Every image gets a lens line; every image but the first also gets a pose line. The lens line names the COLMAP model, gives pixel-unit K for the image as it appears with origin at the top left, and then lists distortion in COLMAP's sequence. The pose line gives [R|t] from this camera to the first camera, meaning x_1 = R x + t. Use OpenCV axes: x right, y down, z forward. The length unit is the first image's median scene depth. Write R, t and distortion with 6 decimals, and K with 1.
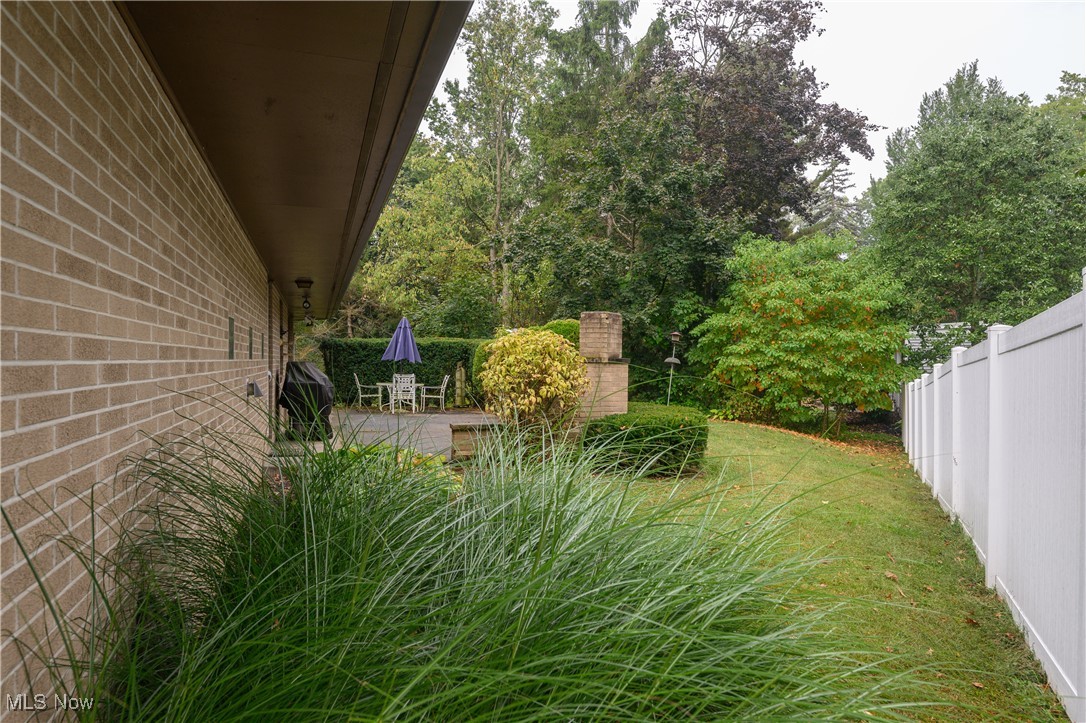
lens RADIAL K [[652.9, 0, 547.2], [0, 652.9, 362.2], [0, 0, 1]] dist [-0.004034, 0.000566]
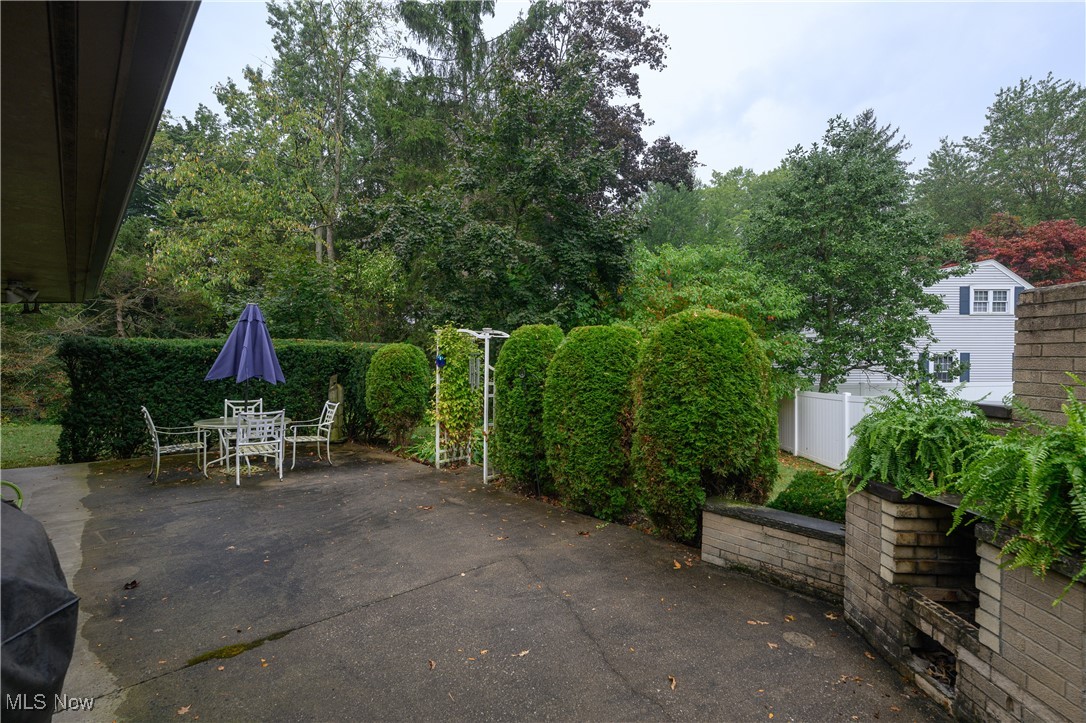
lens RADIAL K [[485.5, 0, 541.8], [0, 485.5, 360.8], [0, 0, 1]] dist [0.000378, 0.000301]
pose [[0.910448, -0.001737, 0.413620, -0.131182], [0.000058, 0.999992, 0.004071, -0.016017], [-0.413624, -0.003683, 0.910440, 0.410098]]
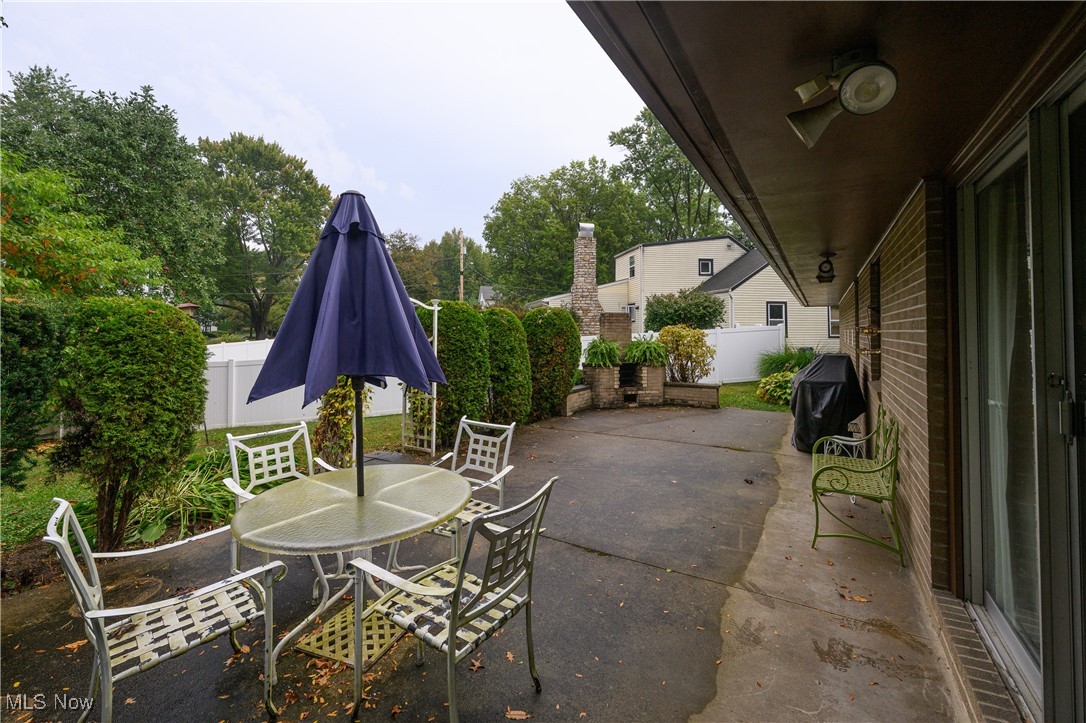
lens RADIAL K [[434.3, 0, 530.3], [0, 434.3, 320.7], [0, 0, 1]] dist [0.002863, 0.000228]
pose [[-0.592130, 0.009463, 0.805787, -0.457371], [0.001075, 0.999939, -0.010953, -0.023820], [-0.805842, -0.005619, -0.592104, 1.221183]]
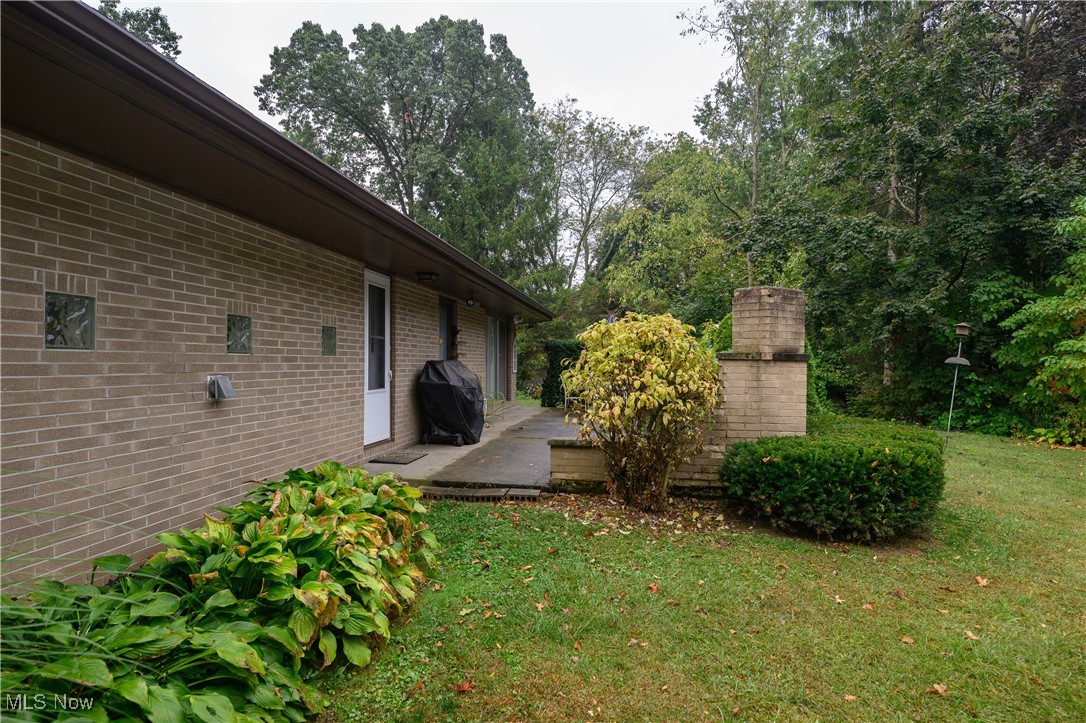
lens RADIAL K [[606.6, 0, 542.9], [0, 606.6, 358.6], [0, 0, 1]] dist [-0.004240, 0.000919]
pose [[0.886752, -0.003719, -0.462230, 0.076319], [-0.001966, 0.999928, -0.011816, 0.003225], [0.462241, 0.011387, 0.886681, 0.142664]]
